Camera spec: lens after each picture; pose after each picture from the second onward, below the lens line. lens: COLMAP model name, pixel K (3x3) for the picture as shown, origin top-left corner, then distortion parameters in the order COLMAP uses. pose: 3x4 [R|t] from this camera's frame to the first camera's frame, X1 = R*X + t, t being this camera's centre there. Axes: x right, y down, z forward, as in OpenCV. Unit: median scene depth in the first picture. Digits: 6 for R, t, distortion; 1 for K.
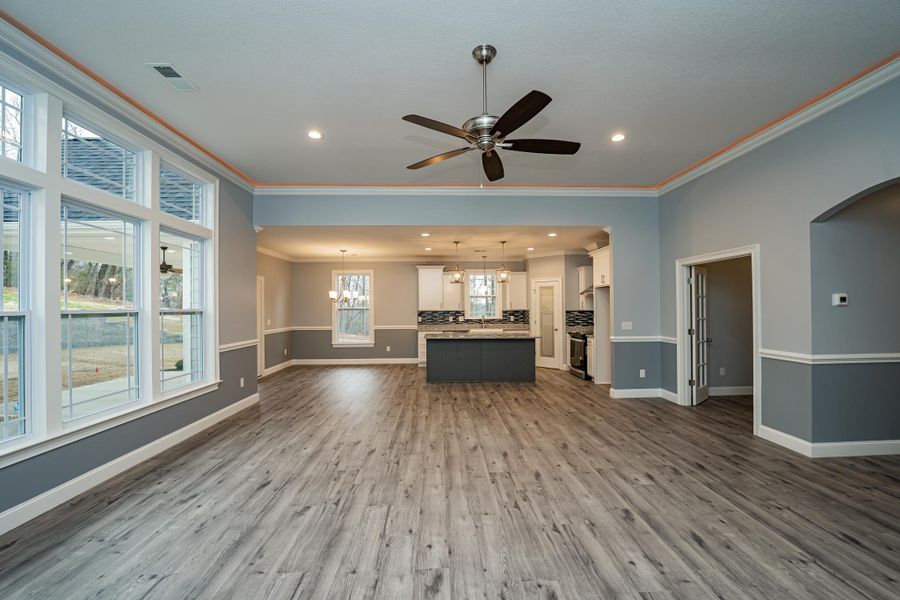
lens RADIAL K [[369.4, 0, 450.5], [0, 369.4, 304.4], [0, 0, 1]] dist [-0.024018, 0.001207]
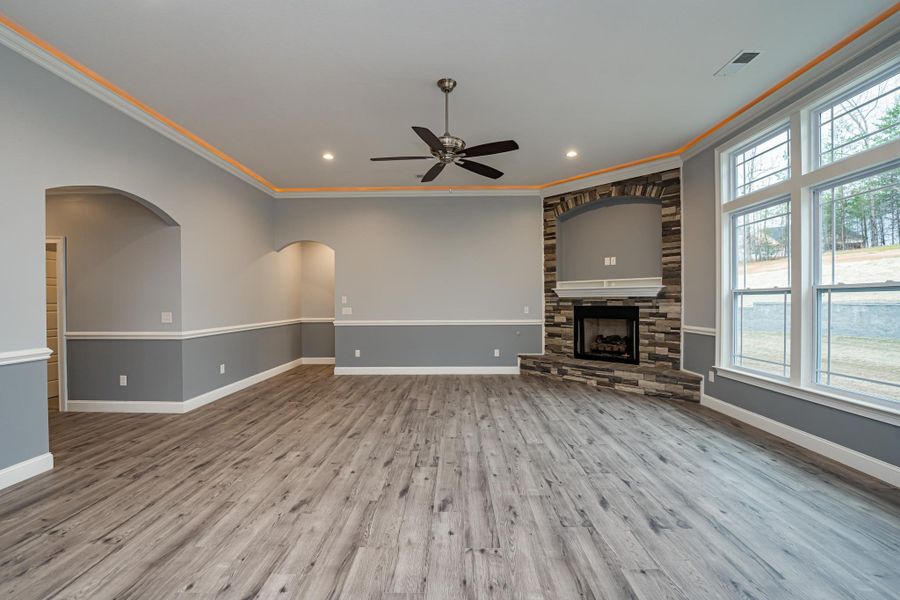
lens RADIAL K [[368.7, 0, 448.4], [0, 368.7, 303.3], [0, 0, 1]] dist [-0.024070, 0.000007]
pose [[-0.998434, 0.011920, 0.054649, 0.024030], [0.011844, 0.999928, -0.001707, 0.054486], [-0.054665, -0.001058, -0.998504, 1.958975]]
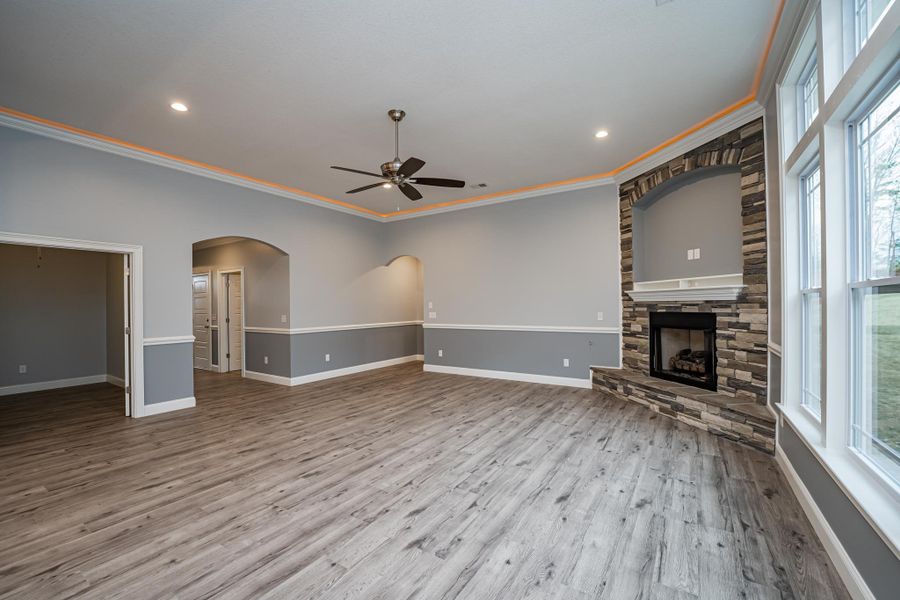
lens RADIAL K [[369.4, 0, 450.5], [0, 369.4, 304.4], [0, 0, 1]] dist [-0.024018, 0.001207]
pose [[-0.818651, 0.016942, 0.574042, -0.758353], [0.011462, 0.999848, -0.013163, 0.051258], [-0.574177, -0.004196, -0.818720, 1.768369]]
